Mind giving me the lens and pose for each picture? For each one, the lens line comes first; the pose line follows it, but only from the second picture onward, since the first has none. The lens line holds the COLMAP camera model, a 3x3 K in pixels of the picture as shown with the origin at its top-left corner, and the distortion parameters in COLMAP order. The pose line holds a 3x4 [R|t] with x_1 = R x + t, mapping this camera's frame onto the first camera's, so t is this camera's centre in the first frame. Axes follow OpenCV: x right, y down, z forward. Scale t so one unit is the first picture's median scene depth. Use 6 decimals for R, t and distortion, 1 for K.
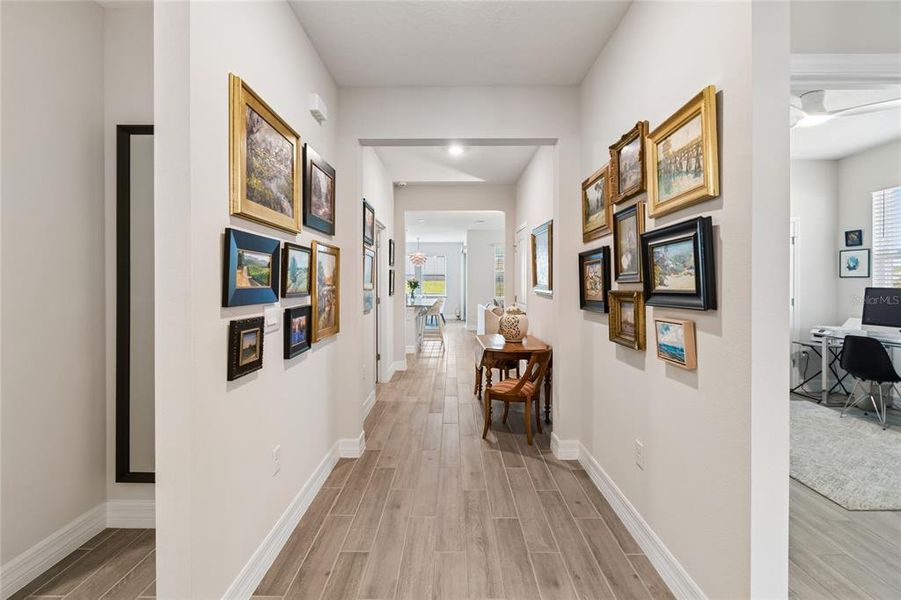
lens RADIAL K [[396.7, 0, 448.3], [0, 396.7, 289.3], [0, 0, 1]] dist [-0.013133, 0.000024]
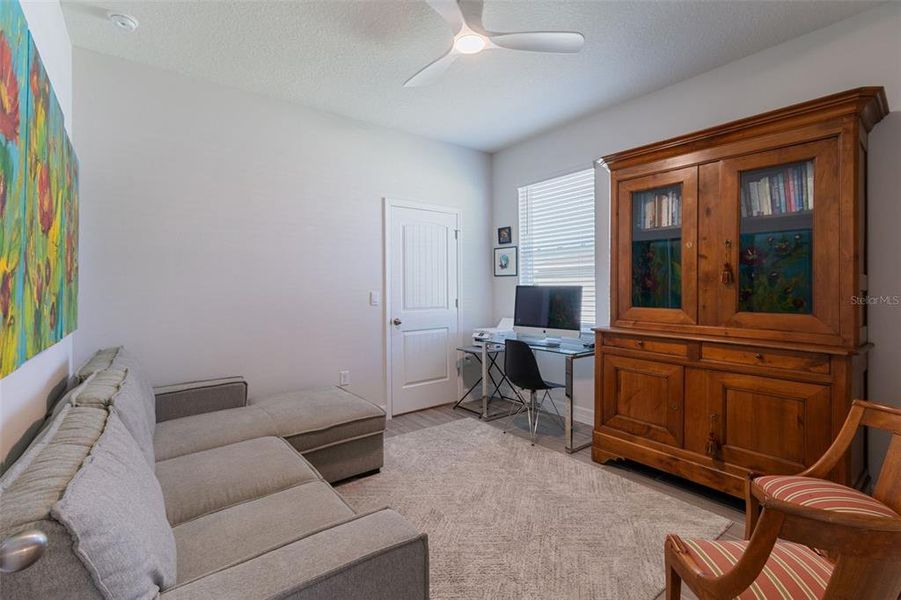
lens RADIAL K [[396.7, 0, 448.3], [0, 396.7, 289.3], [0, 0, 1]] dist [-0.013133, 0.000024]
pose [[0.776240, -0.002491, 0.630433, 0.317783], [0.012221, 0.999864, -0.011097, 0.011675], [-0.630319, 0.016319, 0.776165, 0.337259]]
